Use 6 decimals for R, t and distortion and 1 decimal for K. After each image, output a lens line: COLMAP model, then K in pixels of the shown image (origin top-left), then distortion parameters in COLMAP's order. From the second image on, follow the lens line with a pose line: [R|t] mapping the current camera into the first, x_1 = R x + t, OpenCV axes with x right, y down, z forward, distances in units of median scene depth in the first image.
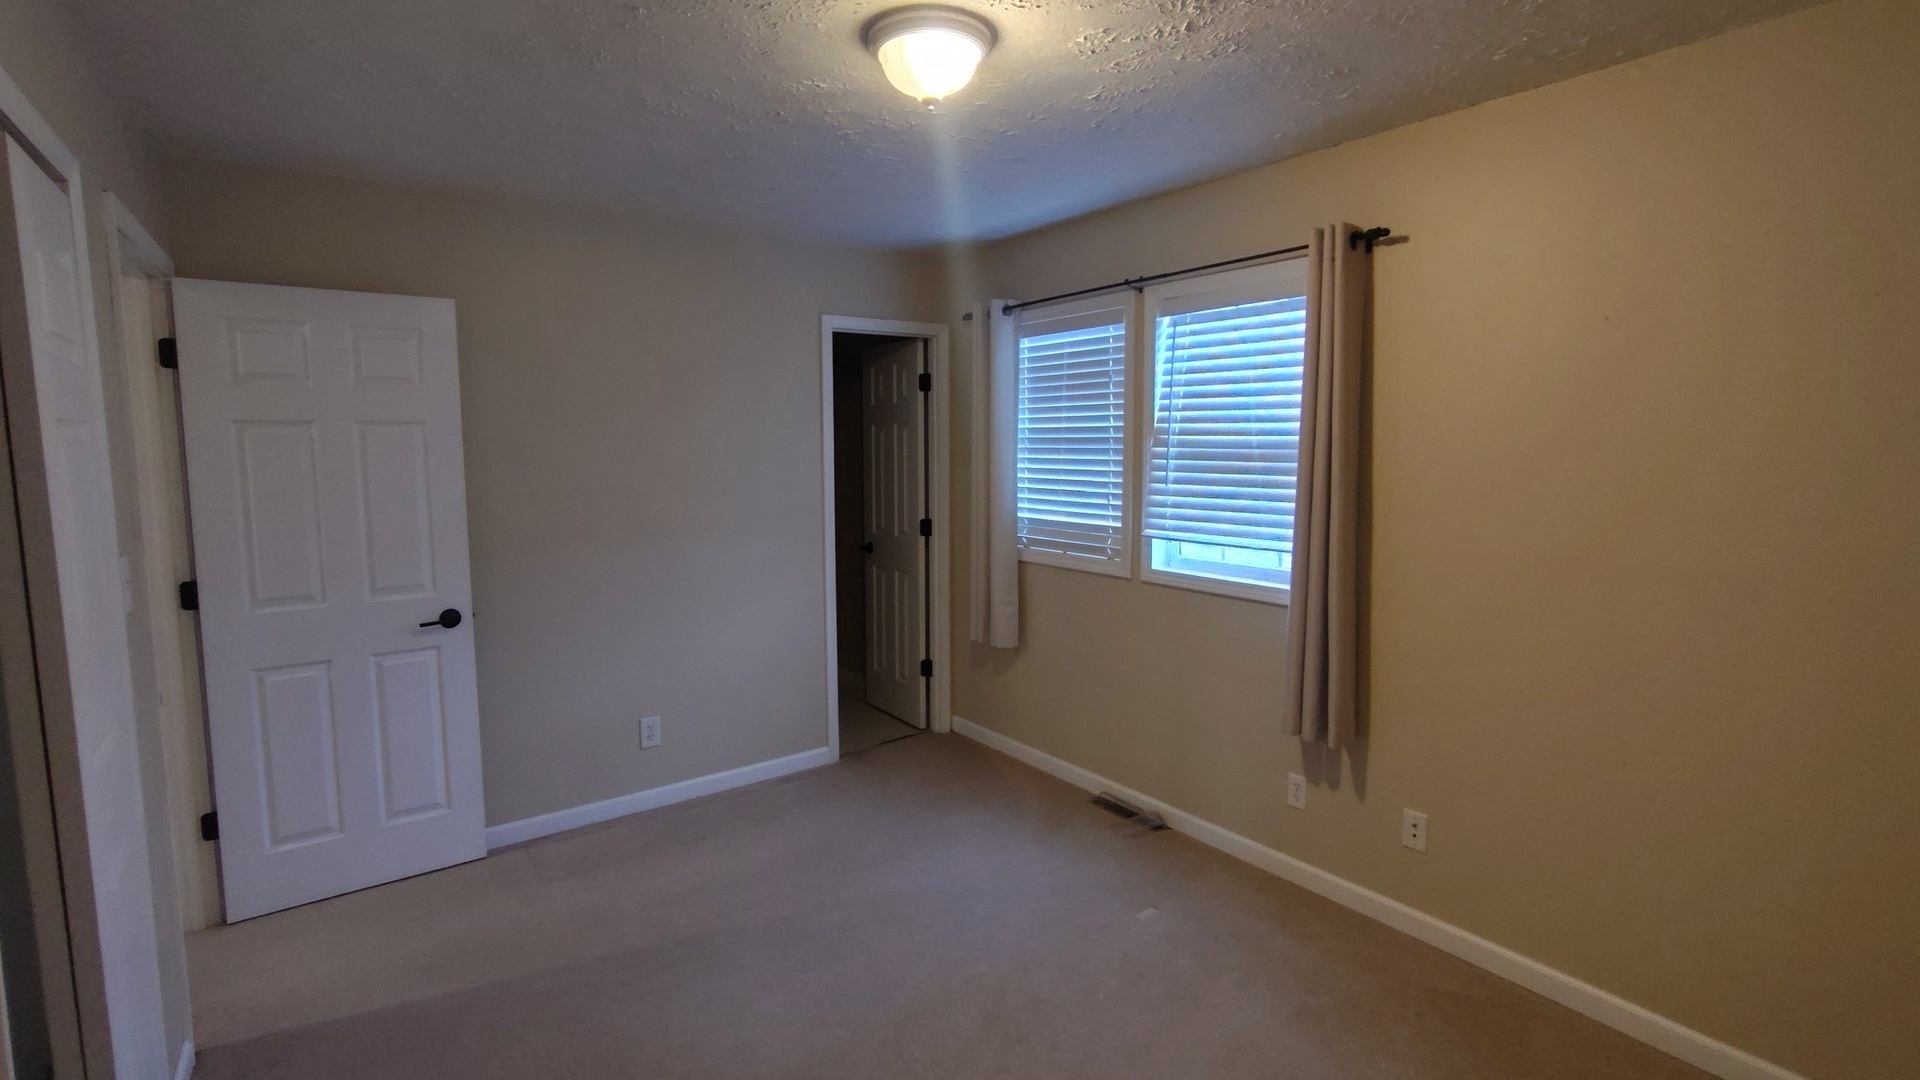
lens RADIAL K [[893.9, 0, 957.9], [0, 893.9, 532.7], [0, 0, 1]] dist [-0.000402, 0.000362]
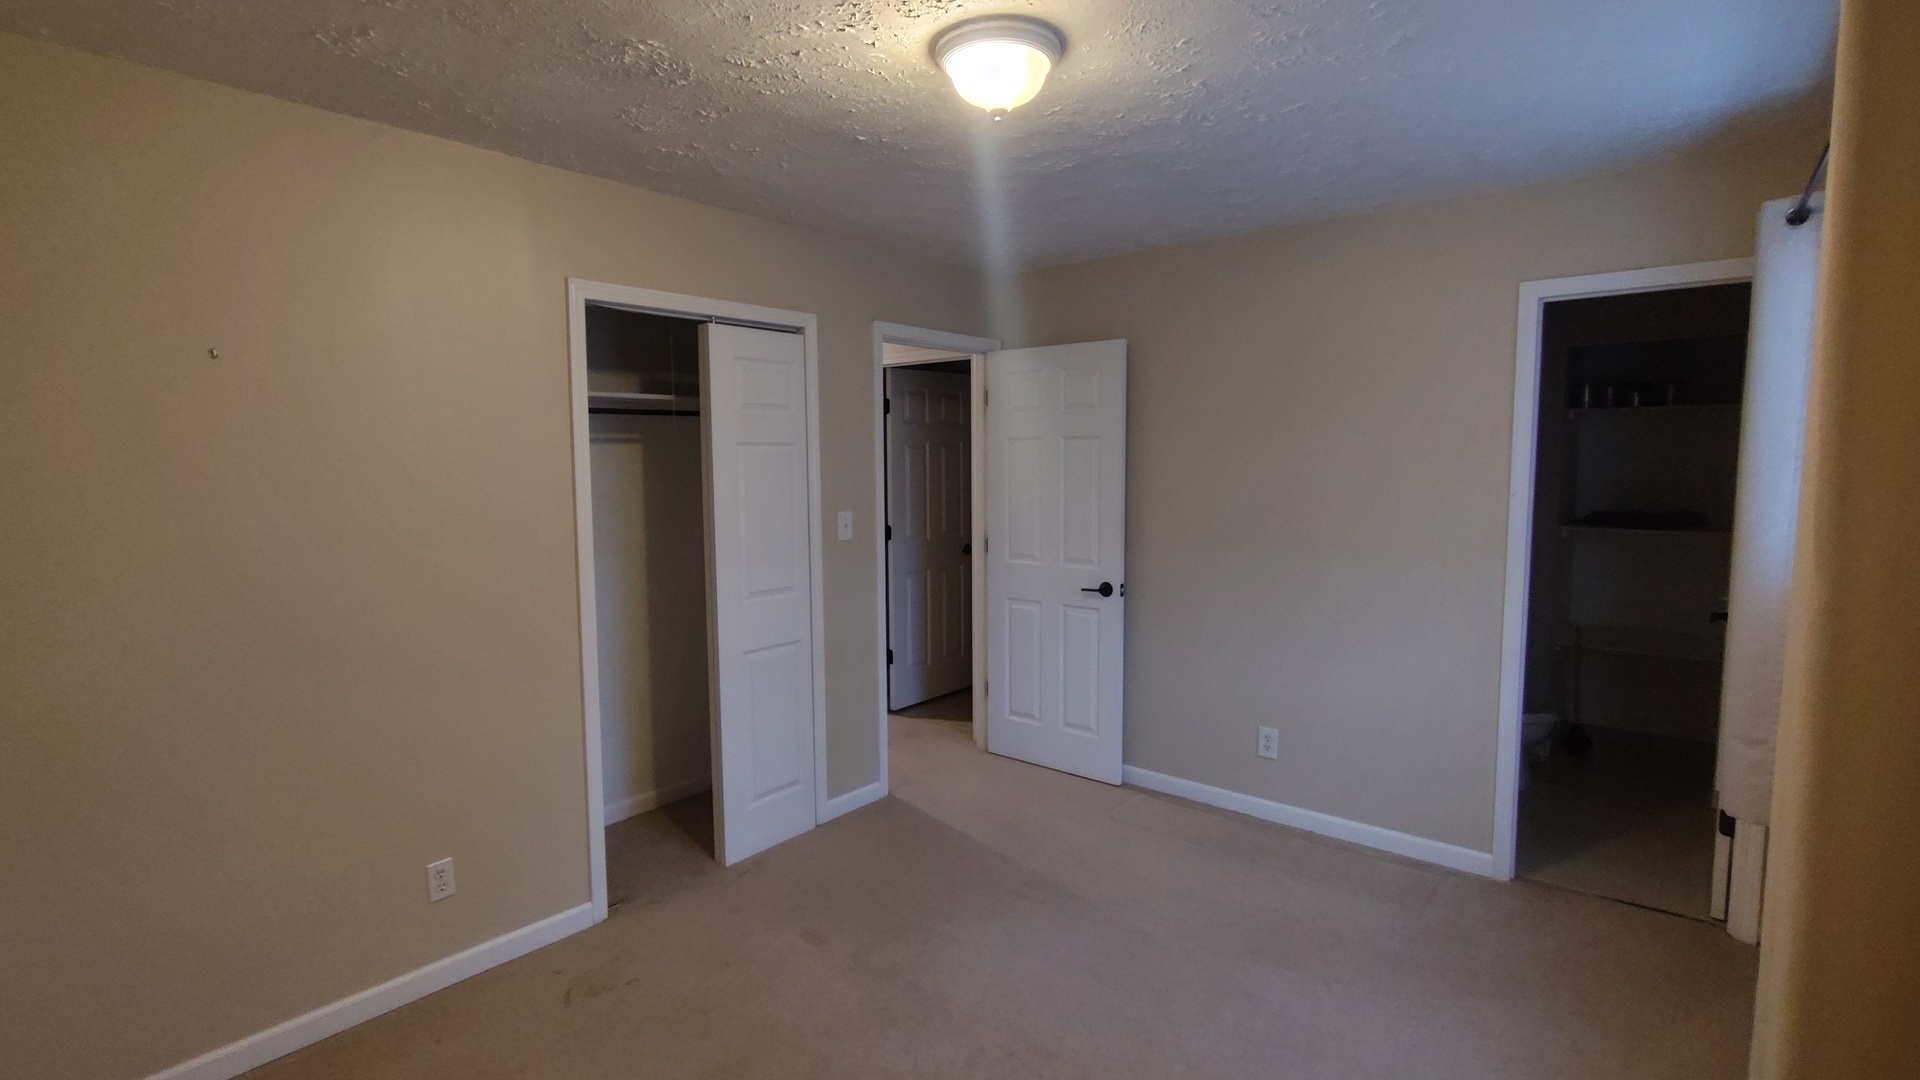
lens RADIAL K [[893.9, 0, 955.5], [0, 893.9, 536.0], [0, 0, 1]] dist [-0.000402, 0.000362]
pose [[0.224705, 0.096012, -0.969685, 0.602574], [-0.100070, 0.992146, 0.075047, -0.053039], [0.969275, 0.080174, 0.232548, 0.473246]]
